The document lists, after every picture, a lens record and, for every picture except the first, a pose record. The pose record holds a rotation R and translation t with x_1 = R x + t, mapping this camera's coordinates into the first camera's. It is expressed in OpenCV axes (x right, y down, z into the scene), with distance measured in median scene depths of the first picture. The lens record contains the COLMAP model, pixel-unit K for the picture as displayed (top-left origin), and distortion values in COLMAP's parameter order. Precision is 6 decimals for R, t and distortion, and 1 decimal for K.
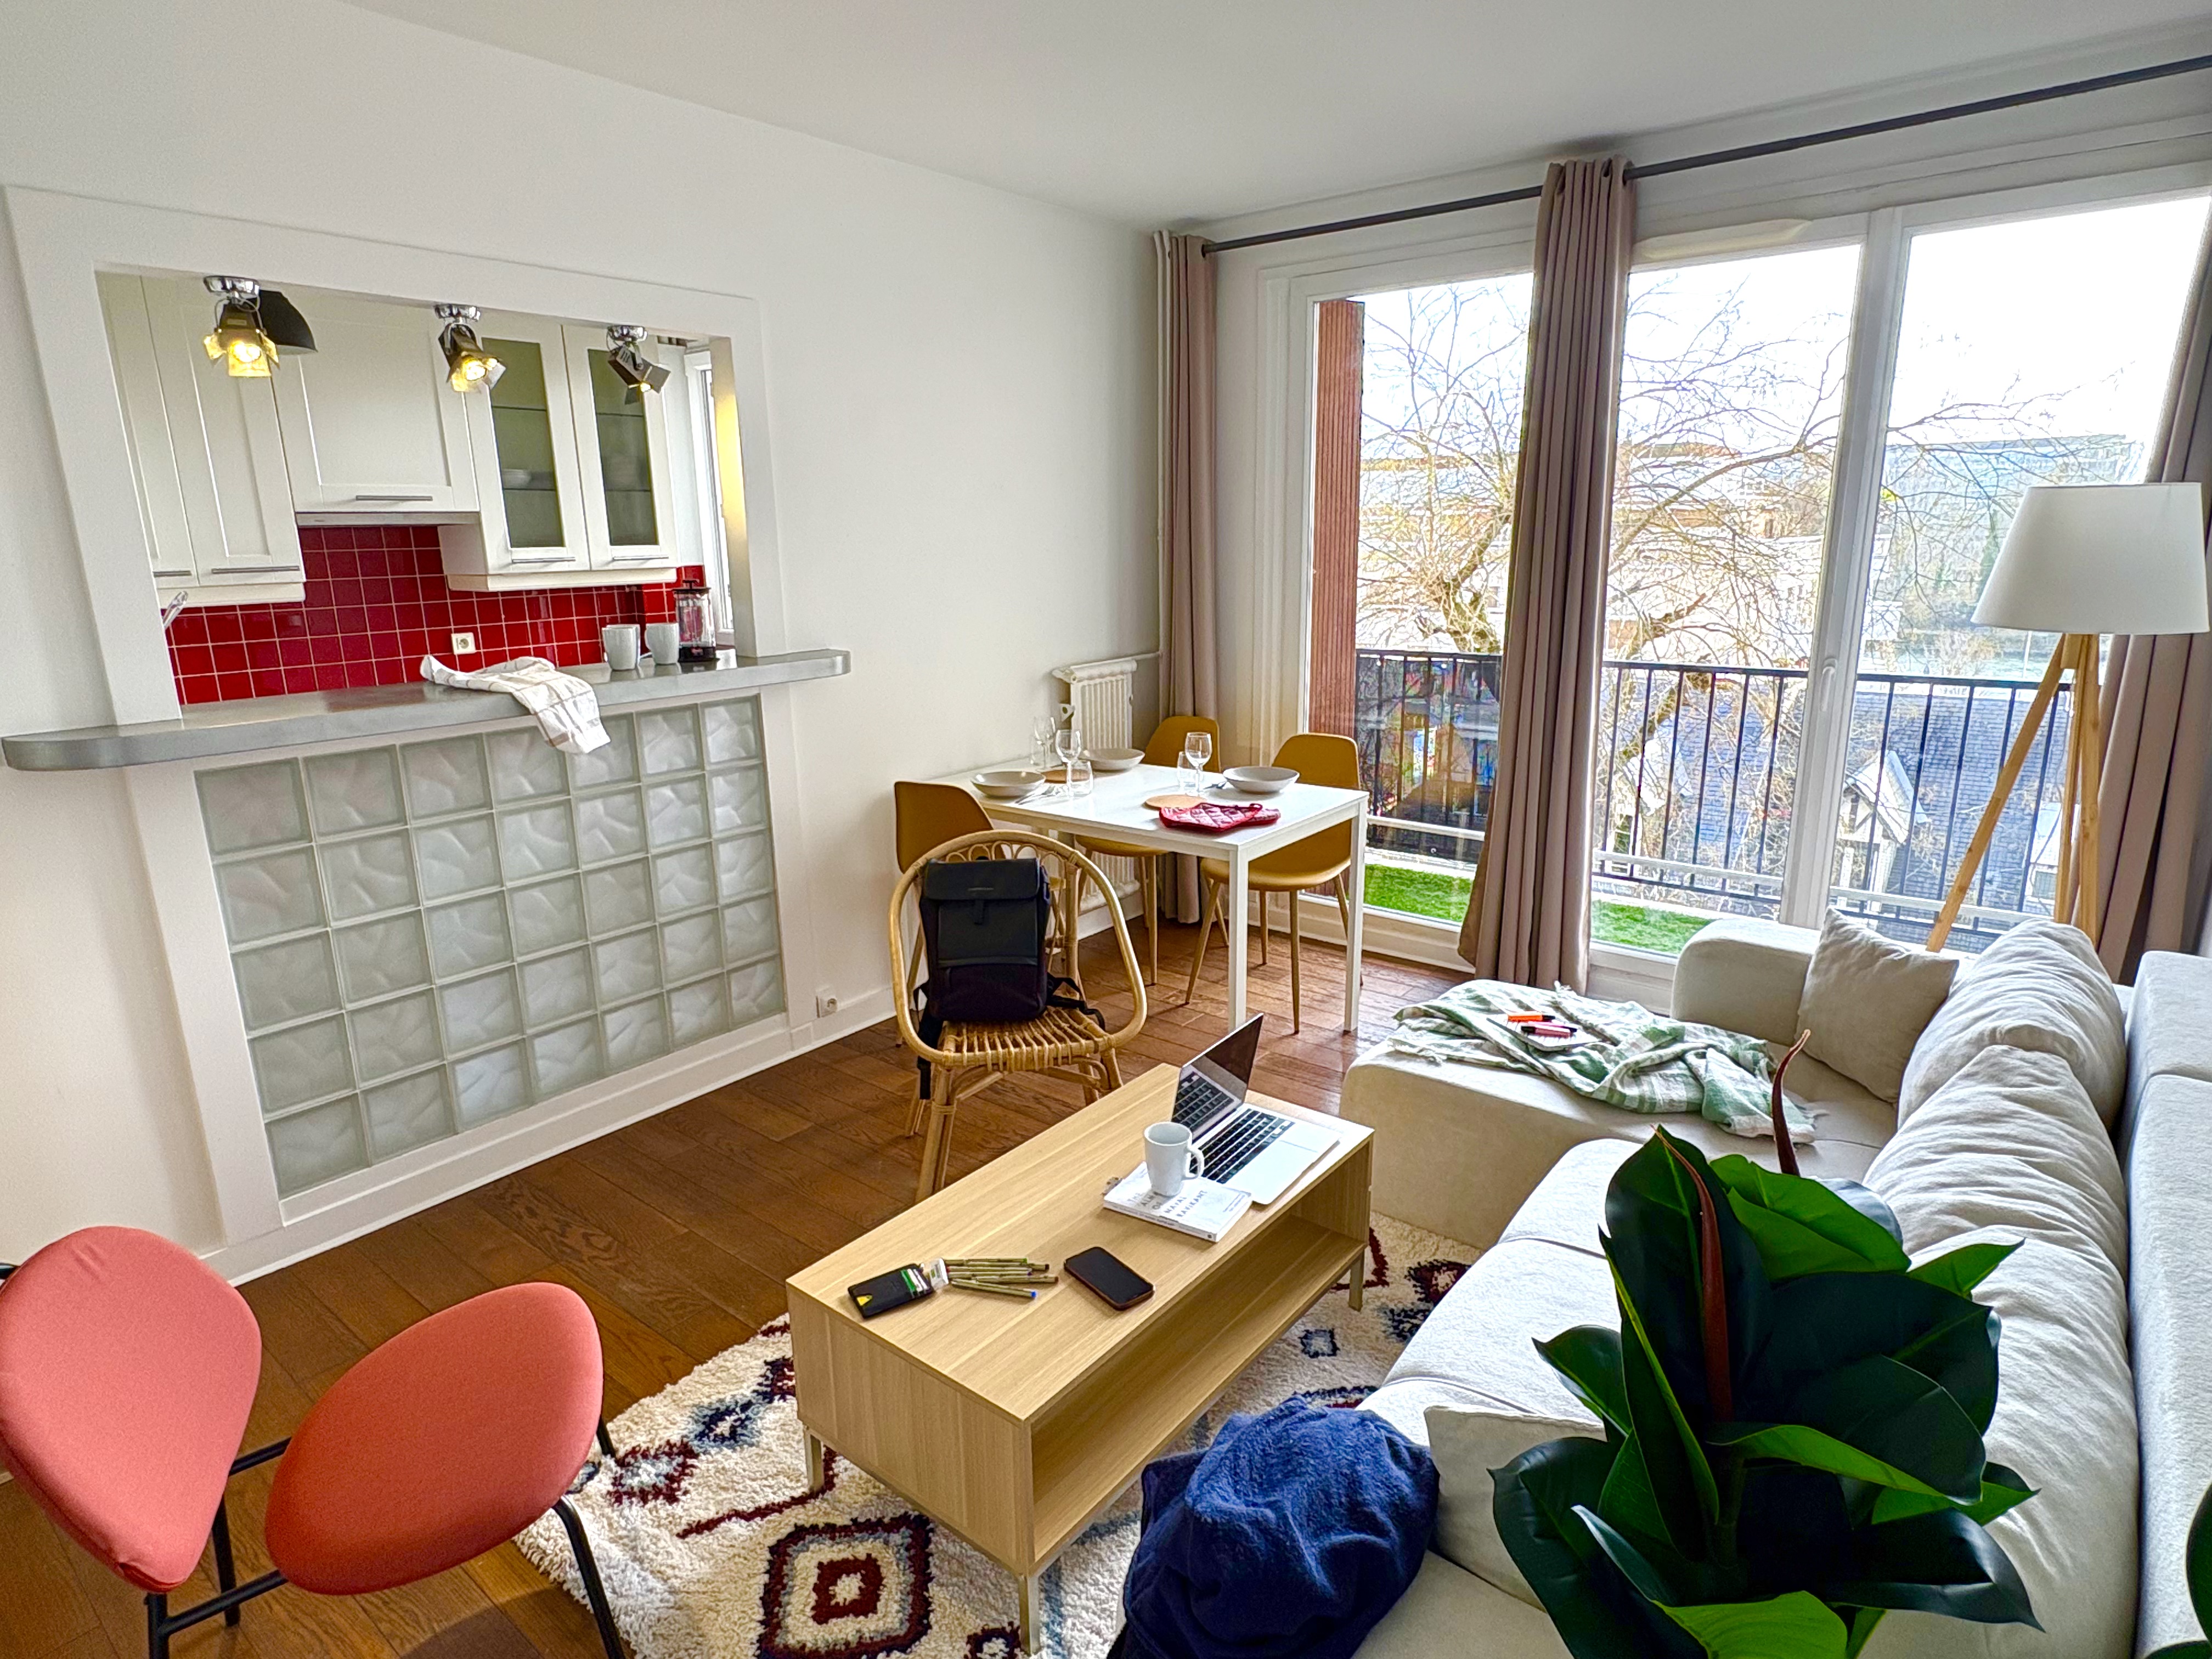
lens RADIAL K [[1212.1, 0, 1096.3], [0, 1212.1, 814.7], [0, 0, 1]] dist [-0.002113, -0.002616]
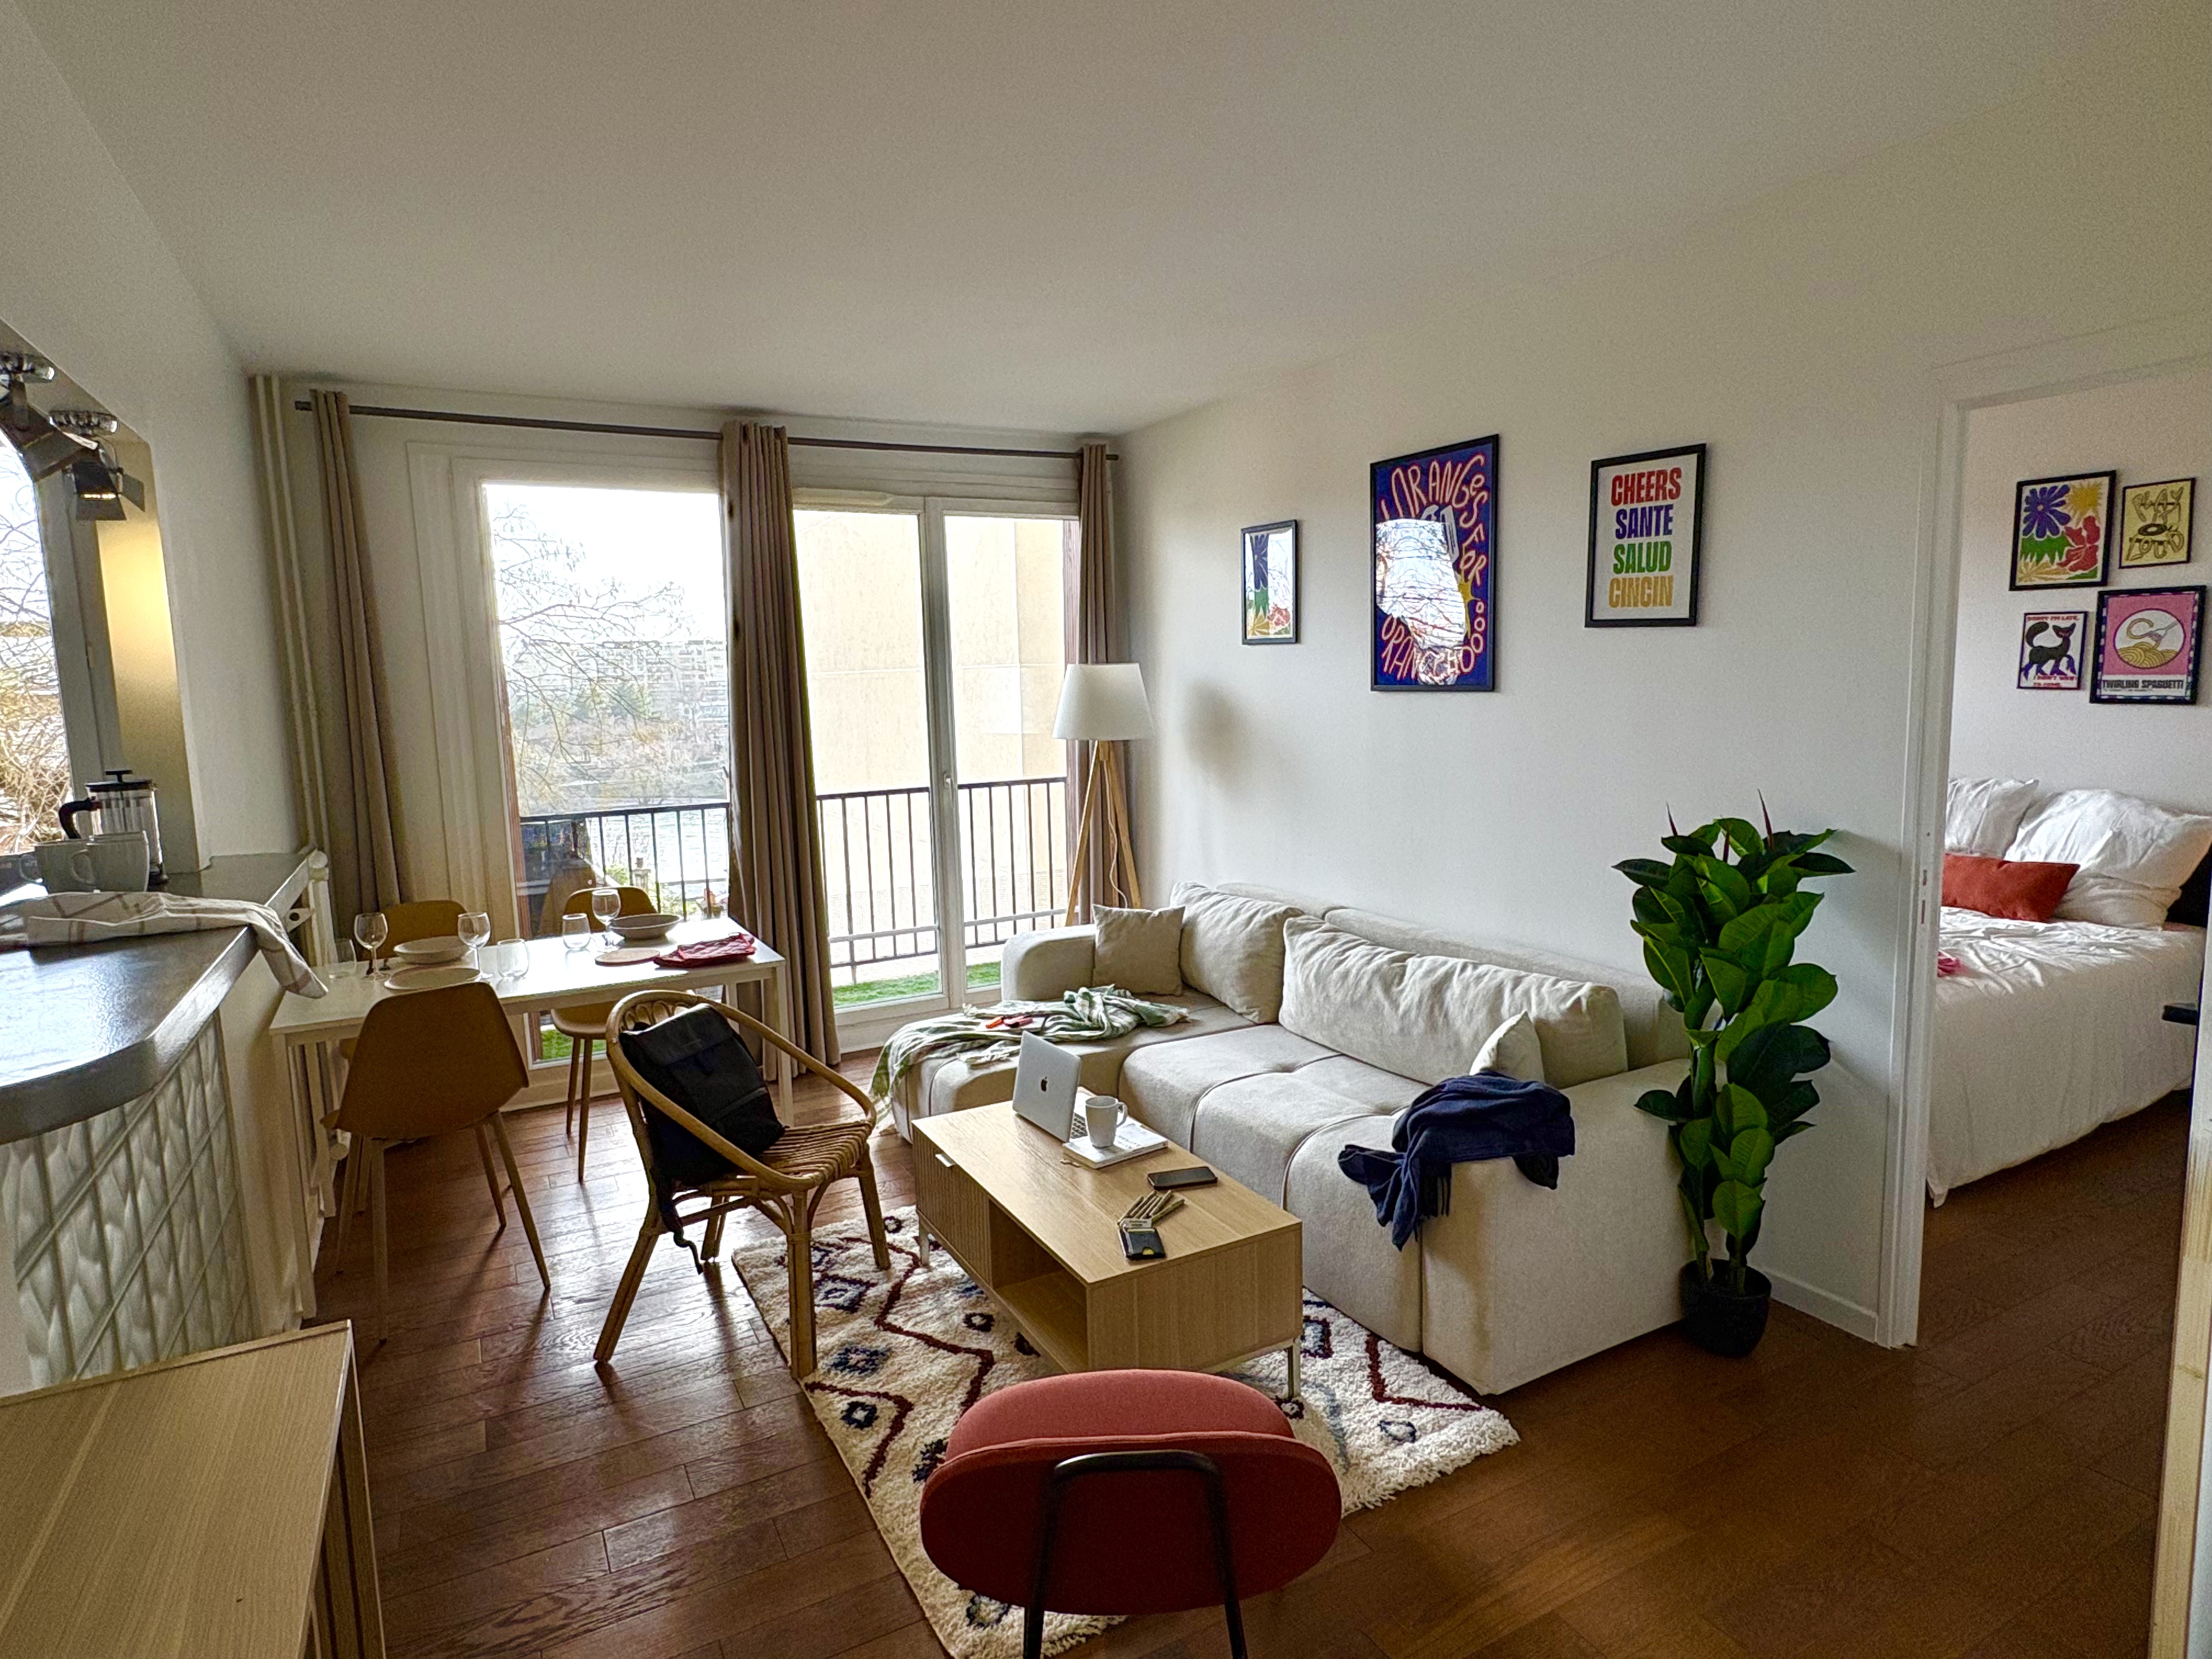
lens RADIAL K [[1212.1, 0, 1089.2], [0, 1212.1, 823.1], [0, 0, 1]] dist [-0.002113, -0.002616]
pose [[0.384699, -0.103287, 0.917245, -0.853980], [0.236819, 0.971502, 0.010073, -0.047269], [-0.892145, 0.213345, 0.398196, 0.276633]]
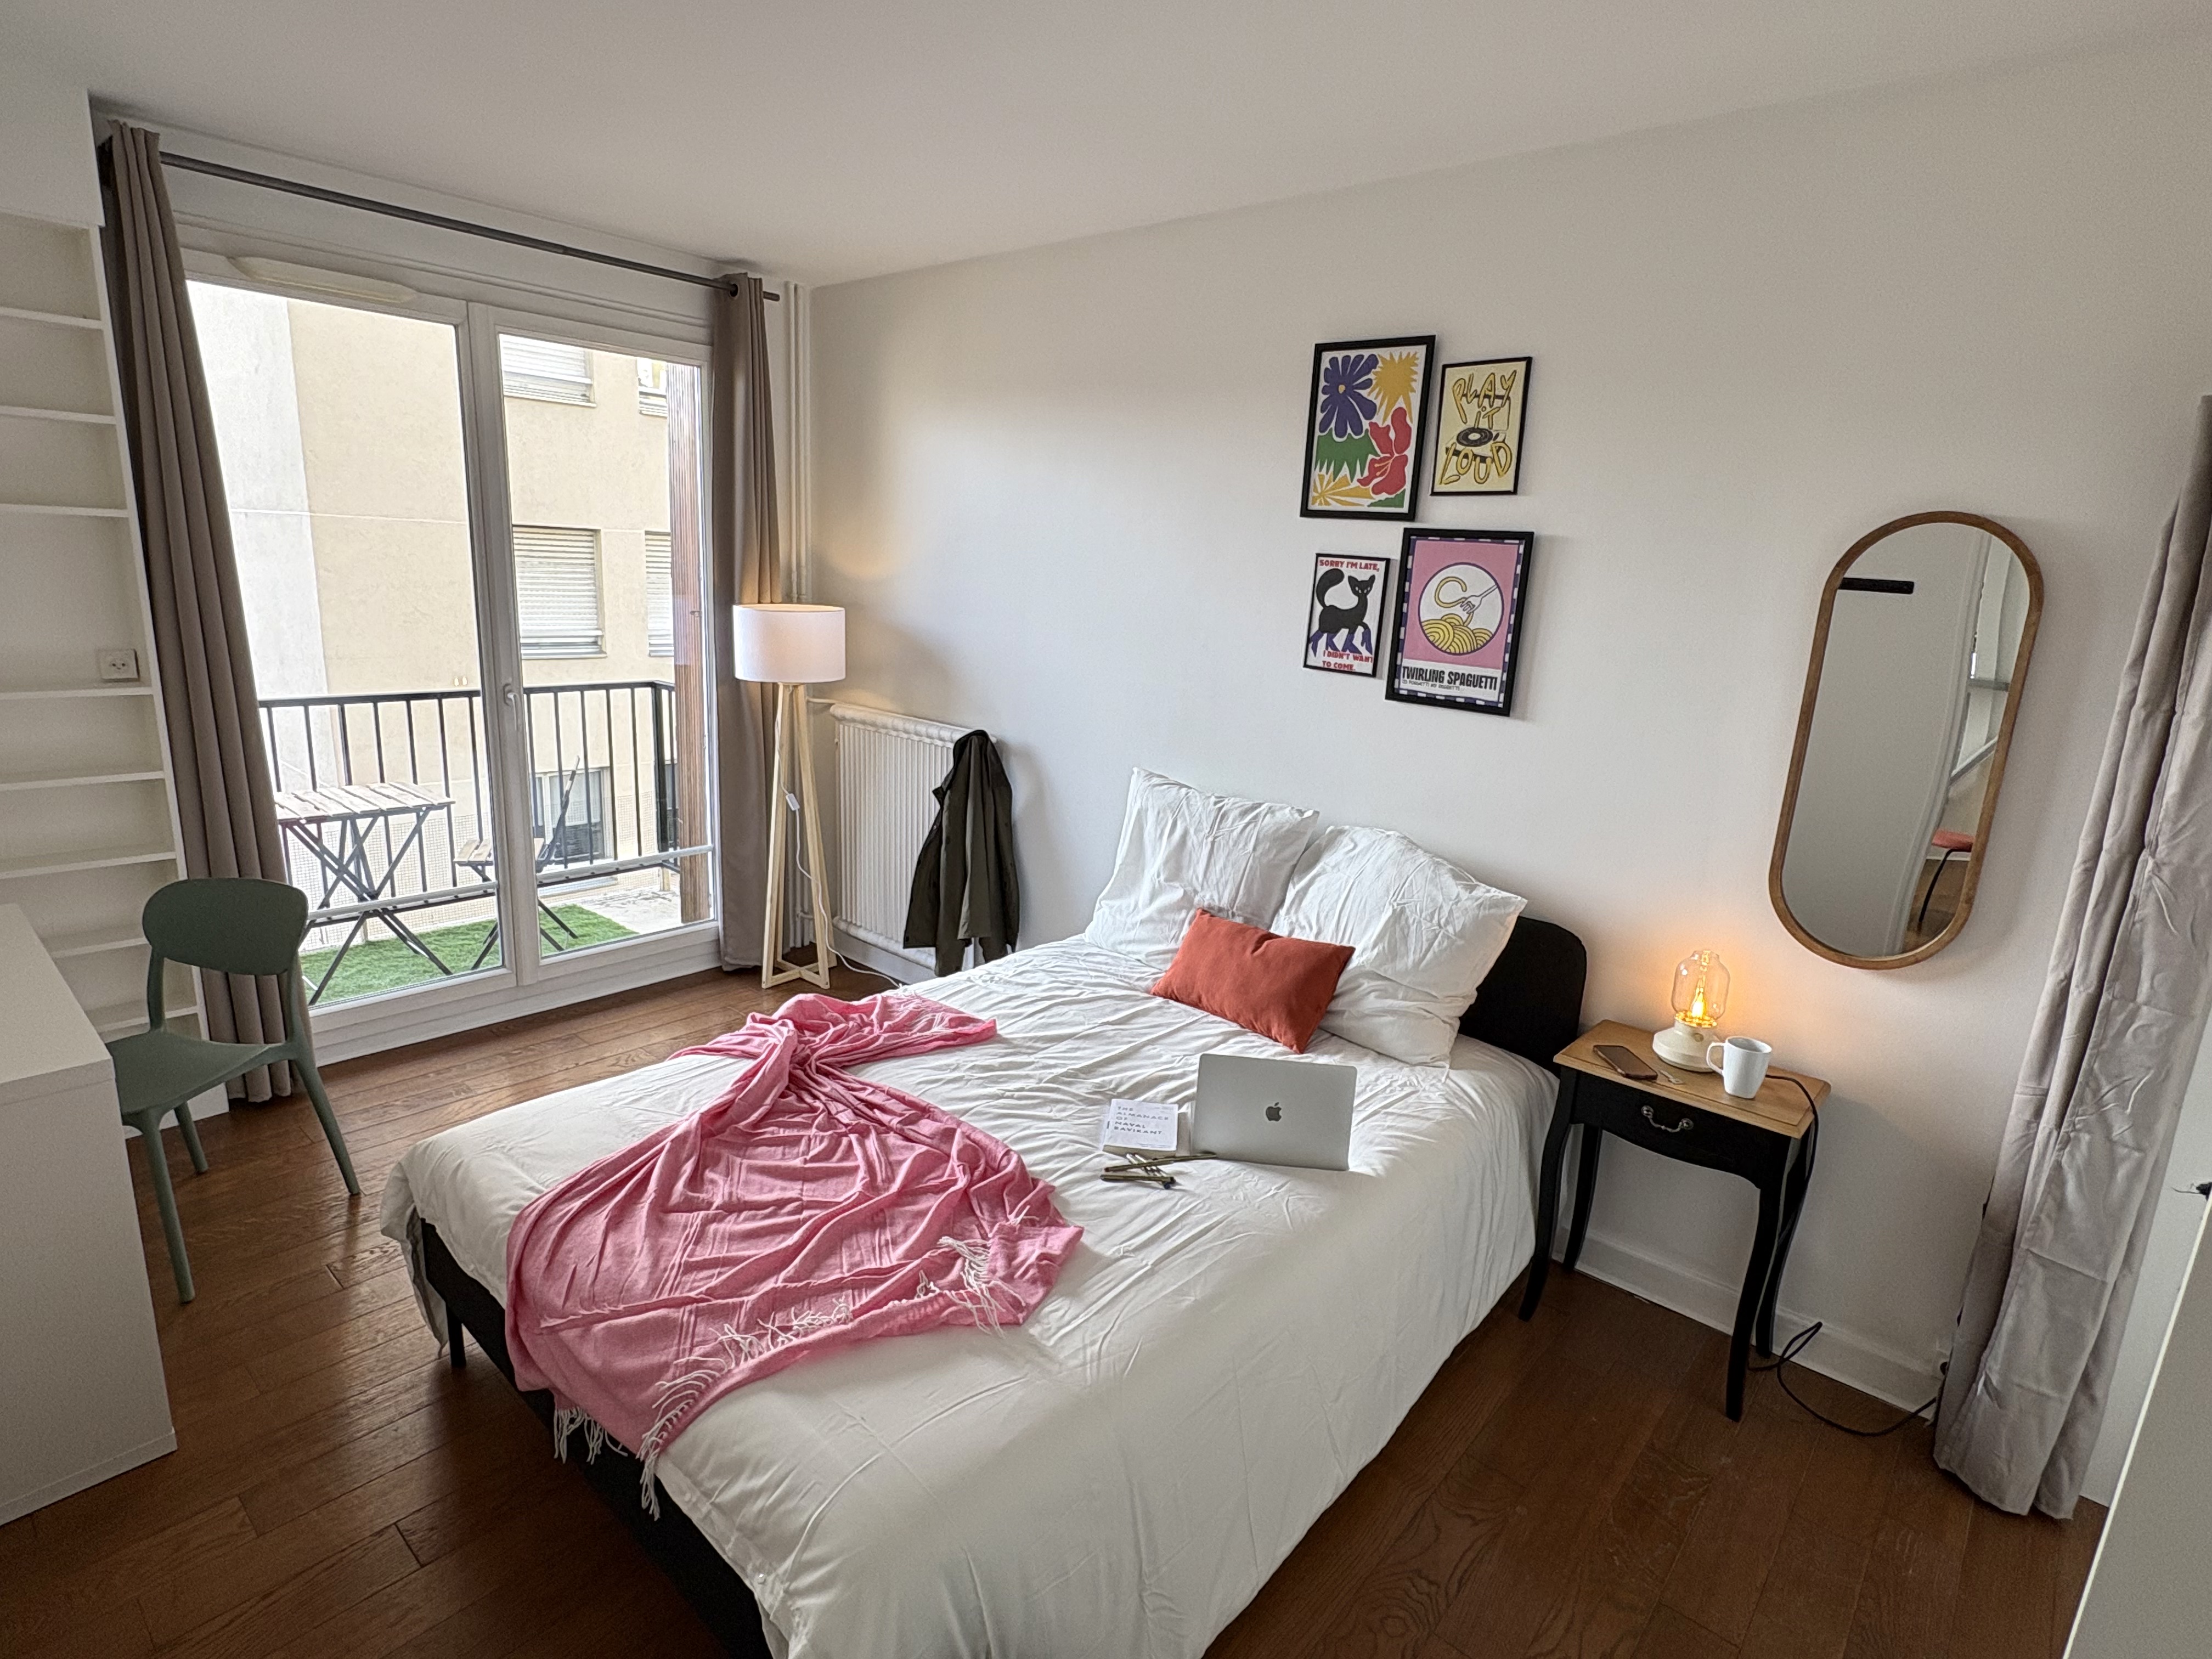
lens RADIAL K [[1132.5, 0, 1100.6], [0, 1132.5, 834.1], [0, 0, 1]] dist [-0.005945, 0.000098]
pose [[0.028172, -0.235085, 0.971566, -0.809430], [0.203819, 0.952884, 0.224655, -0.046681], [-0.978603, 0.191695, 0.074760, 0.259314]]
